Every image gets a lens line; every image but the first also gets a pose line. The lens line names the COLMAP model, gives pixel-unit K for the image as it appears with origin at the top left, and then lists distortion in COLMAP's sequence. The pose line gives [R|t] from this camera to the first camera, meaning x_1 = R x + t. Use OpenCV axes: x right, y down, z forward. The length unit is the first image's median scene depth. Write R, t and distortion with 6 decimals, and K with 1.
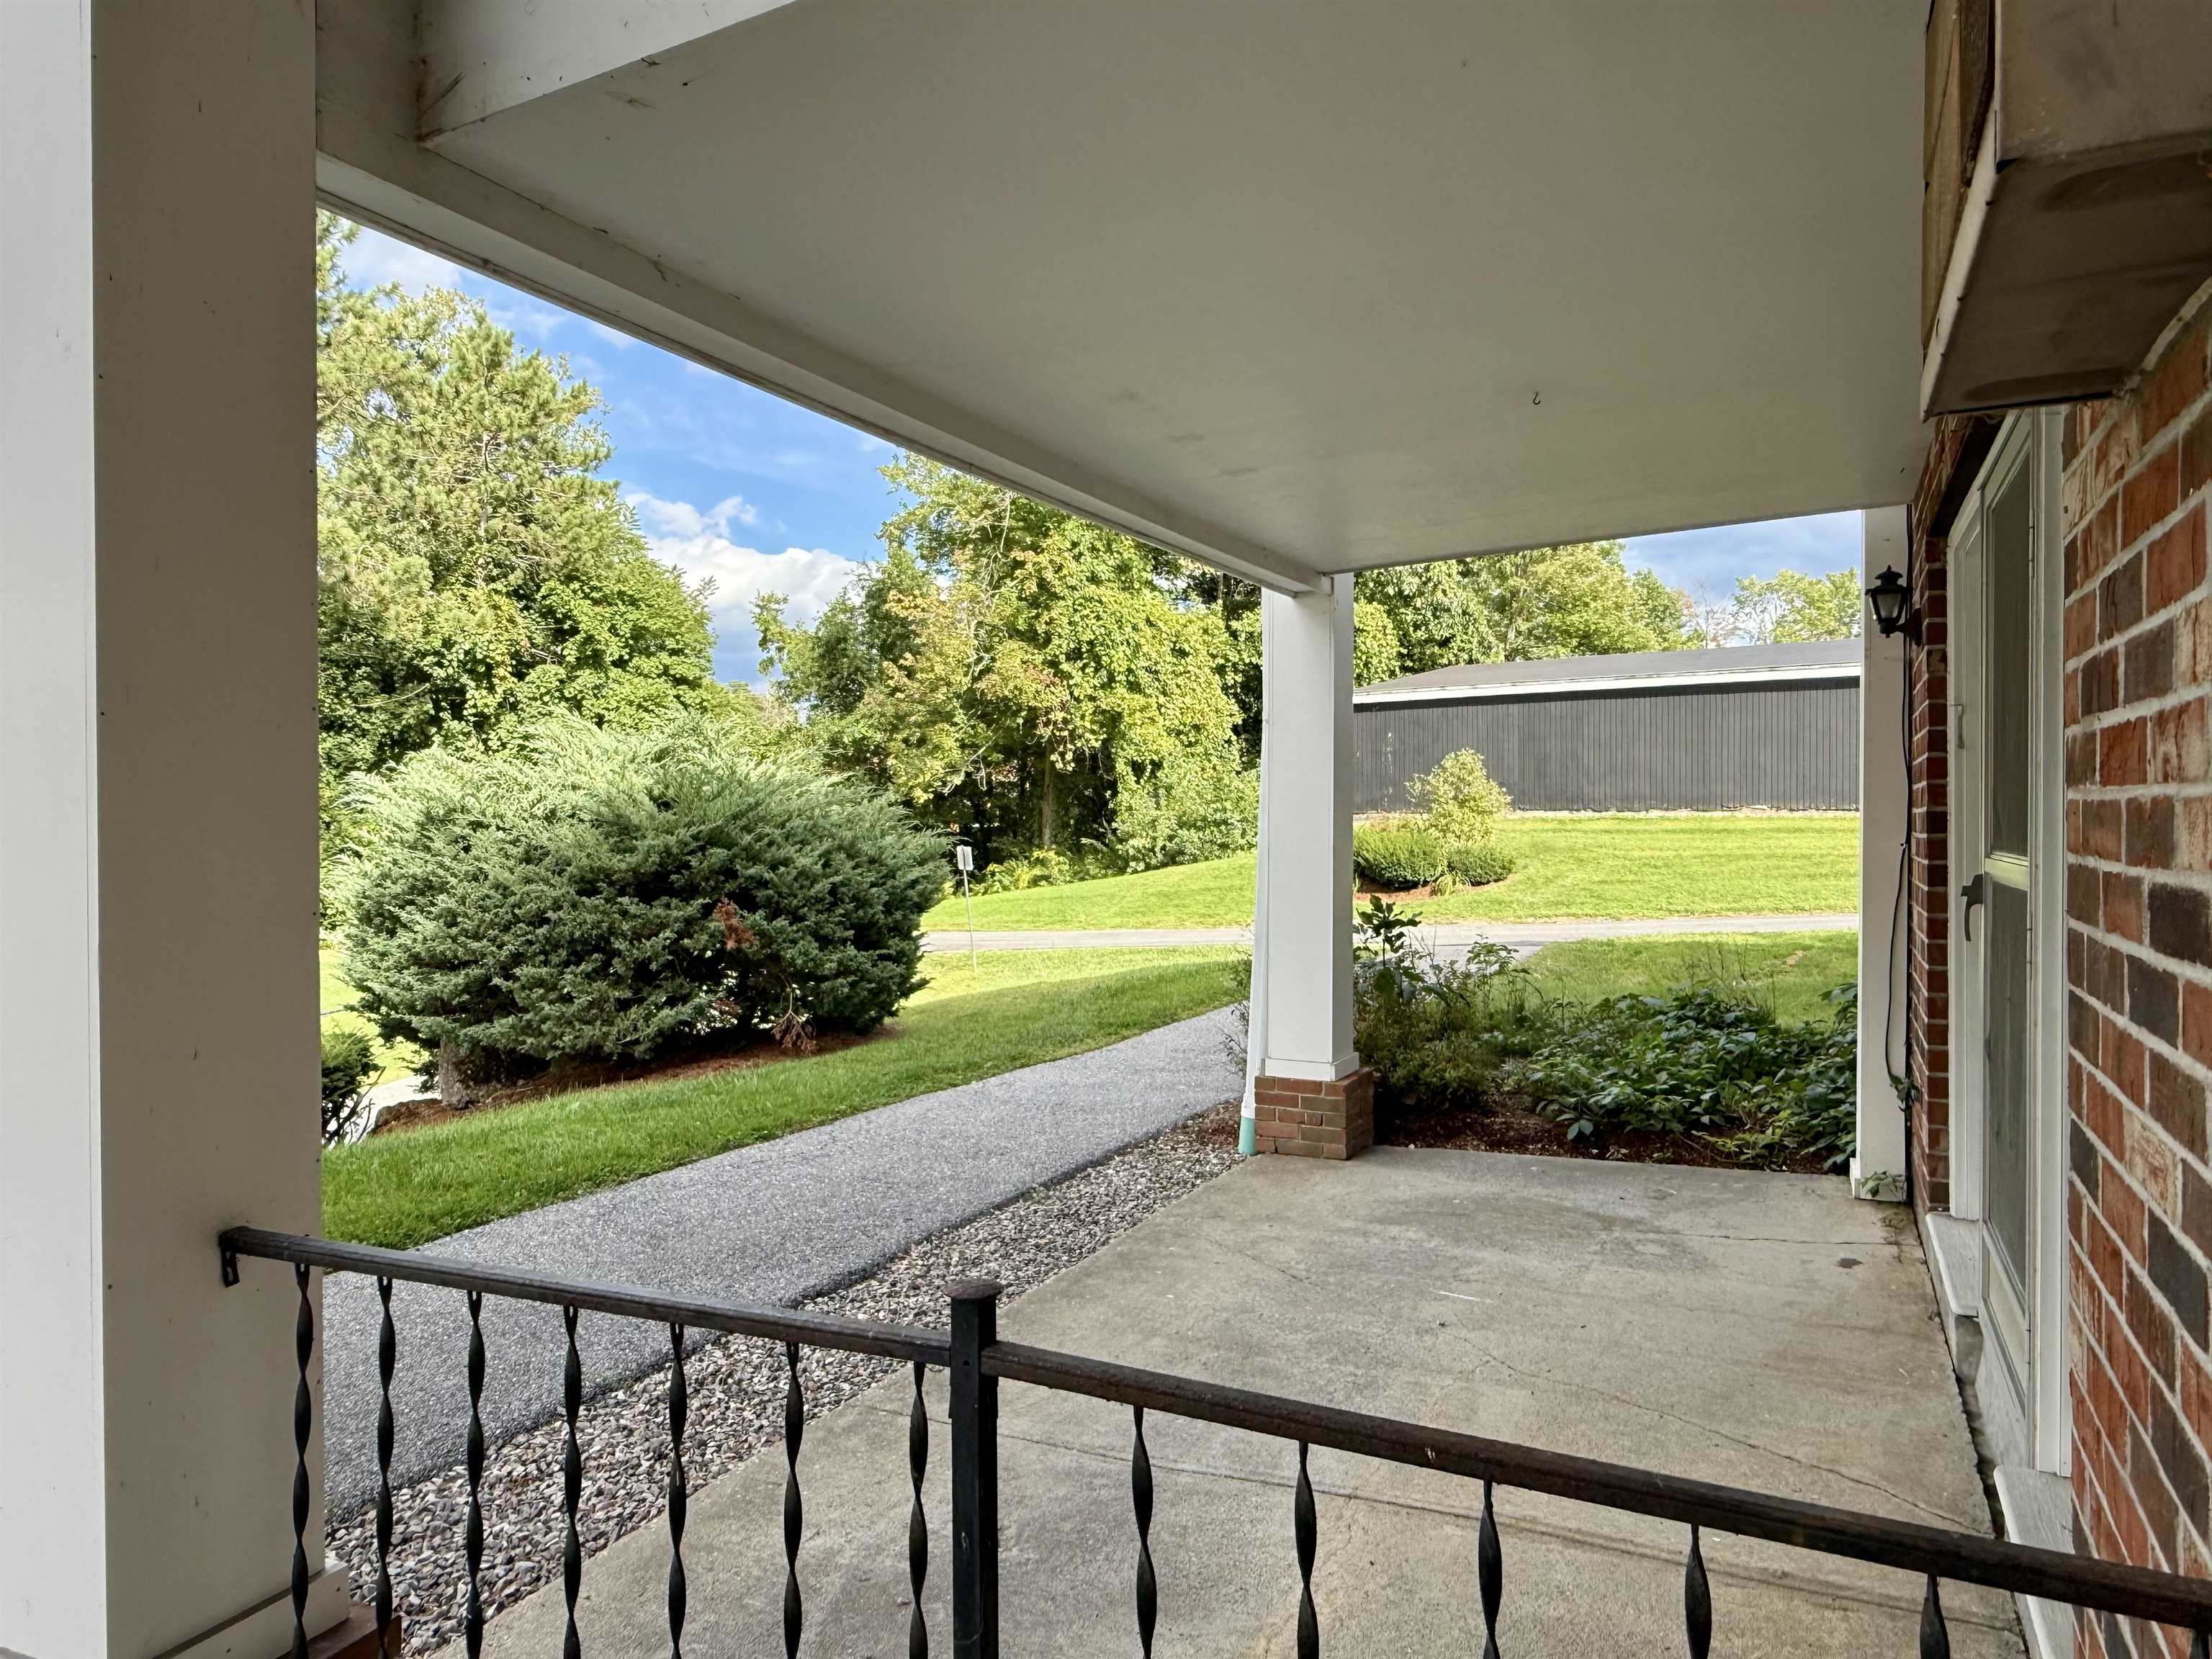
lens RADIAL K [[1431.3, 0, 1105.4], [0, 1431.3, 828.0], [0, 0, 1]] dist [0.000892, -0.000592]
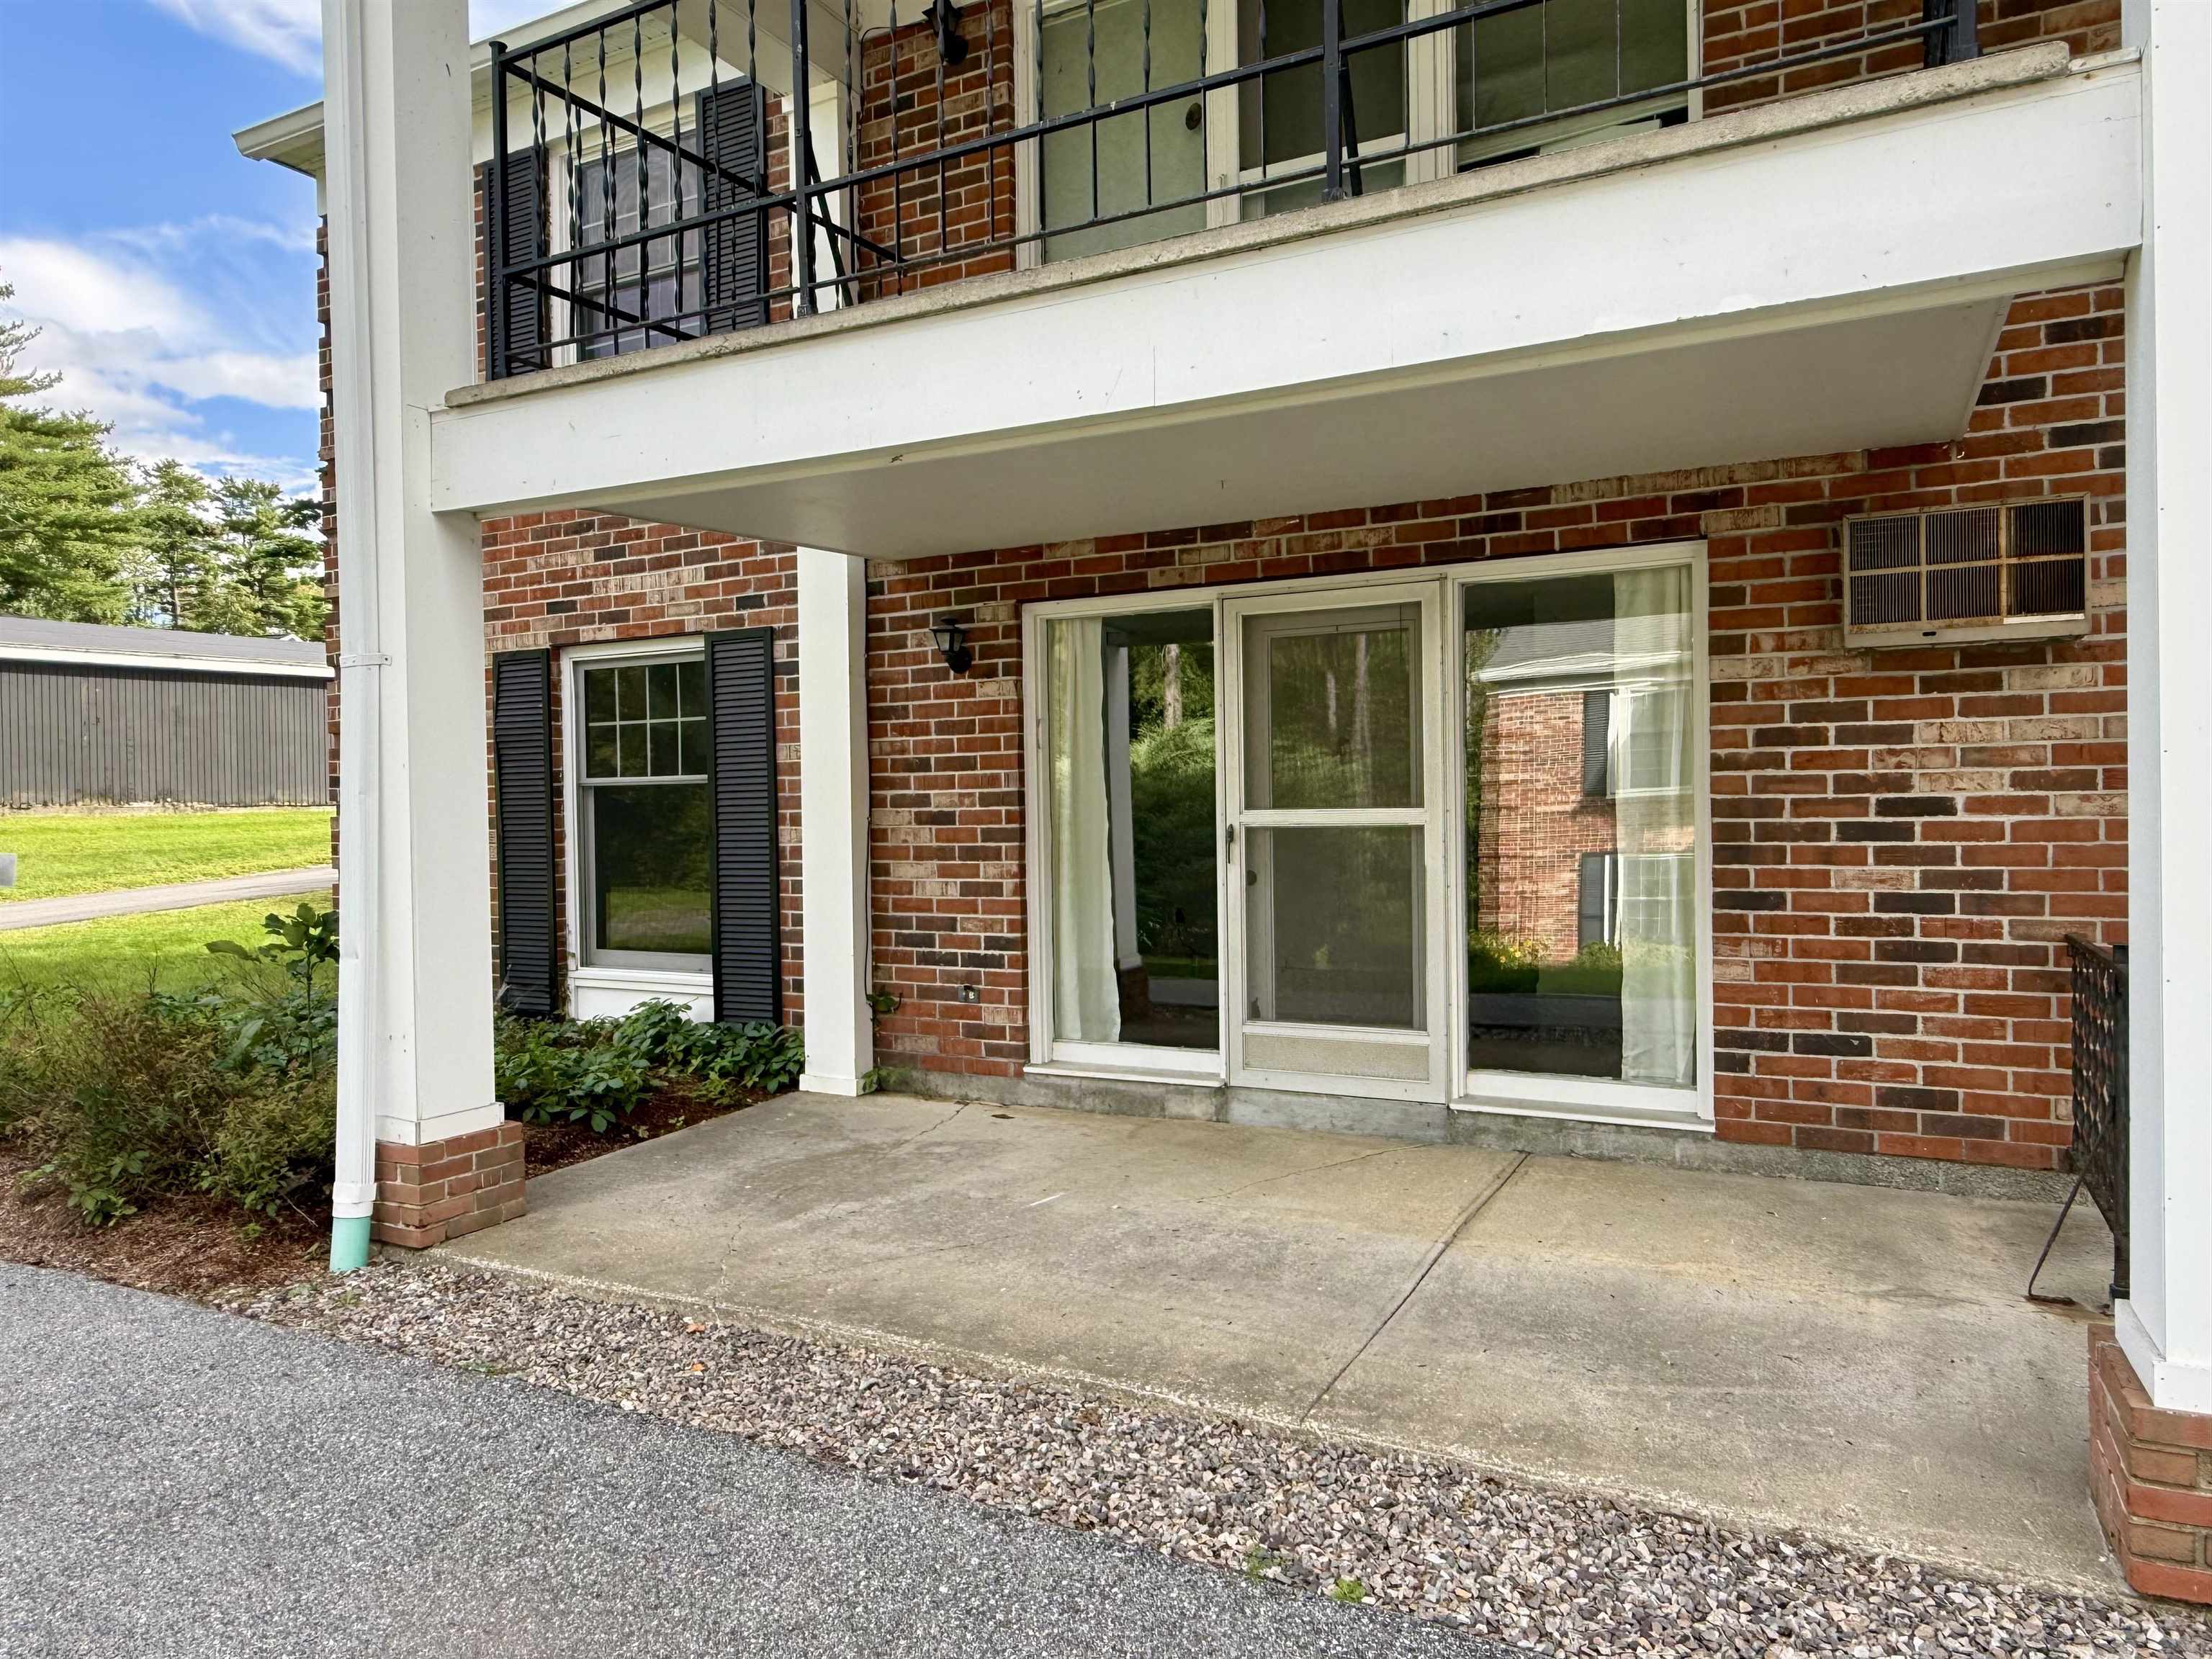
lens RADIAL K [[1431.3, 0, 1105.5], [0, 1431.3, 825.3], [0, 0, 1]] dist [0.000892, -0.000592]
pose [[0.029315, -0.013851, 0.999474, -0.816609], [0.023019, 0.999648, 0.013179, 0.007426], [-0.999305, 0.022620, 0.029623, 0.816366]]
